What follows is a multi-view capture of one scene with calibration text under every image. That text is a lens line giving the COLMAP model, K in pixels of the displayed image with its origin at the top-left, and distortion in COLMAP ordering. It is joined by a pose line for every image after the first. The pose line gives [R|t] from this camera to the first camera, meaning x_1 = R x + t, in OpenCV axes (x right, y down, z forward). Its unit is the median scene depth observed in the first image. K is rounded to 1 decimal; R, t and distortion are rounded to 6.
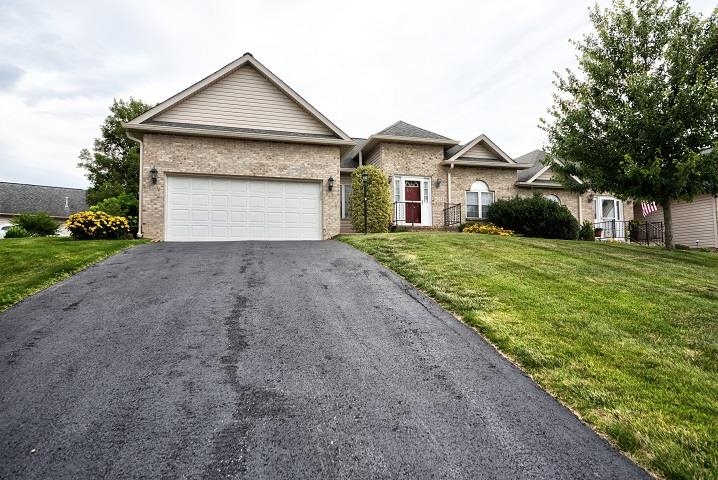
lens RADIAL K [[438.8, 0, 359.0], [0, 438.8, 240.0], [0, 0, 1]] dist [0.038423, -0.002770]
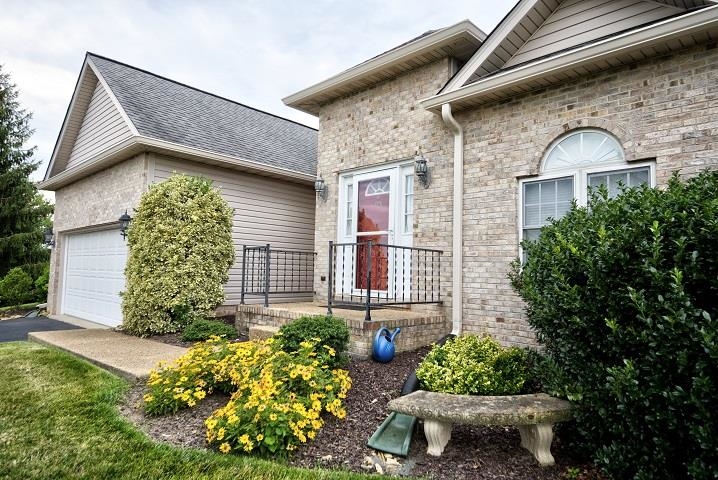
lens RADIAL K [[438.8, 0, 359.0], [0, 438.8, 240.0], [0, 0, 1]] dist [0.038423, -0.002770]
pose [[0.506488, -0.043128, -0.861168, 0.440602], [0.033224, 0.998983, -0.030489, -0.069166], [0.861607, -0.013169, 0.507405, 0.780962]]
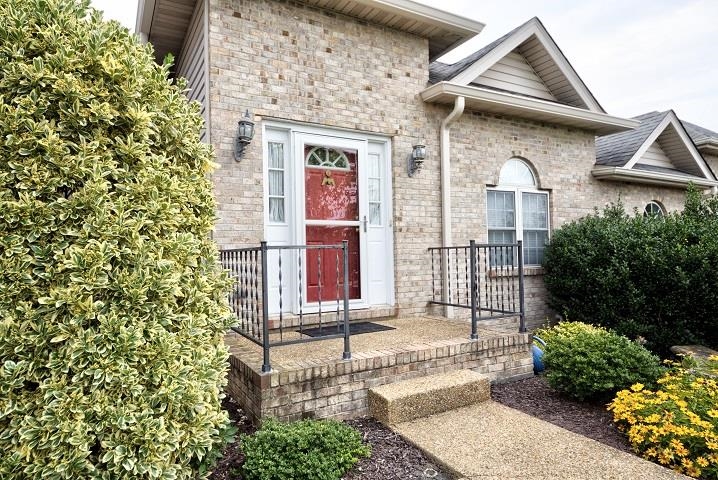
lens RADIAL K [[438.8, 0, 359.0], [0, 438.8, 240.0], [0, 0, 1]] dist [0.038423, -0.002770]
pose [[0.971081, -0.001699, 0.238742, 0.071152], [-0.009908, 0.998827, 0.047407, -0.088474], [-0.238543, -0.048401, 0.969925, 0.713443]]
